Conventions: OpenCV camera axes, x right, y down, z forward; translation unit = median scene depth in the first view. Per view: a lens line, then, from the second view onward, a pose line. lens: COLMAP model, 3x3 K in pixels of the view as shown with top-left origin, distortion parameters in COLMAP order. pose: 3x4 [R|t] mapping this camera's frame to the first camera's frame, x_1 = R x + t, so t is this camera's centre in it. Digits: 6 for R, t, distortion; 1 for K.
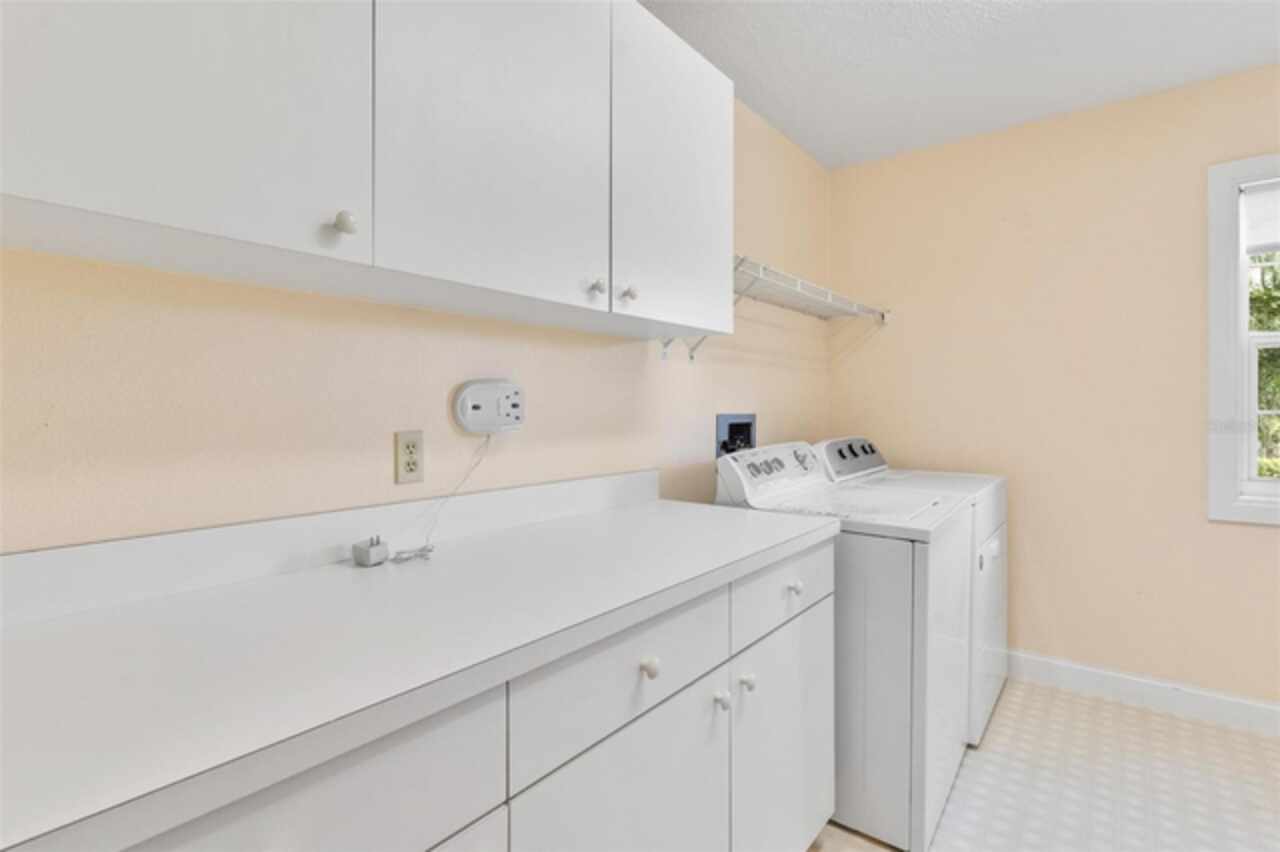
lens RADIAL K [[622.4, 0, 638.0], [0, 622.4, 418.5], [0, 0, 1]] dist [0.014280, -0.000315]
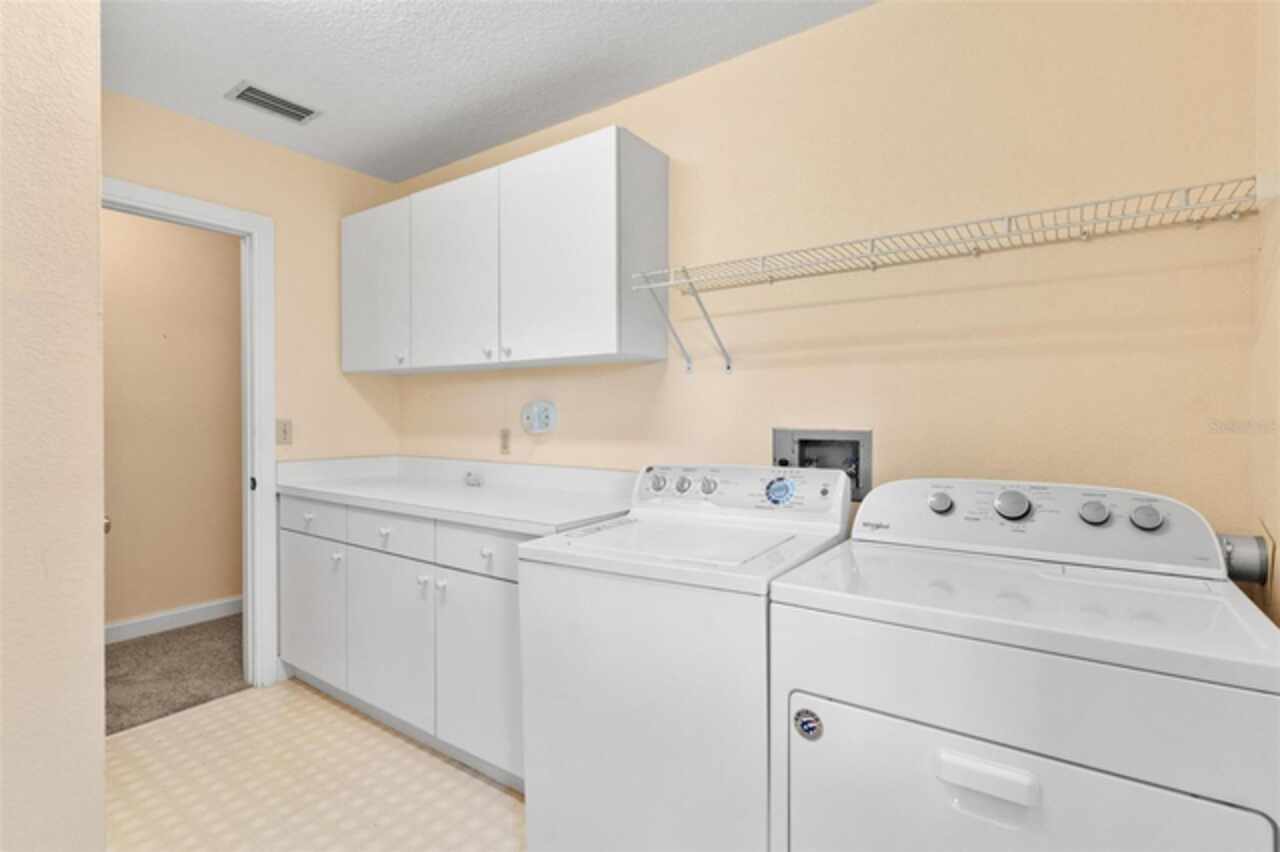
lens RADIAL K [[622.4, 0, 636.7], [0, 622.4, 423.4], [0, 0, 1]] dist [0.014280, -0.000315]
pose [[0.025554, 0.009536, -0.999628, 1.605478], [-0.026328, 0.999614, 0.008863, -0.026338], [0.999327, 0.026092, 0.025795, 1.287808]]
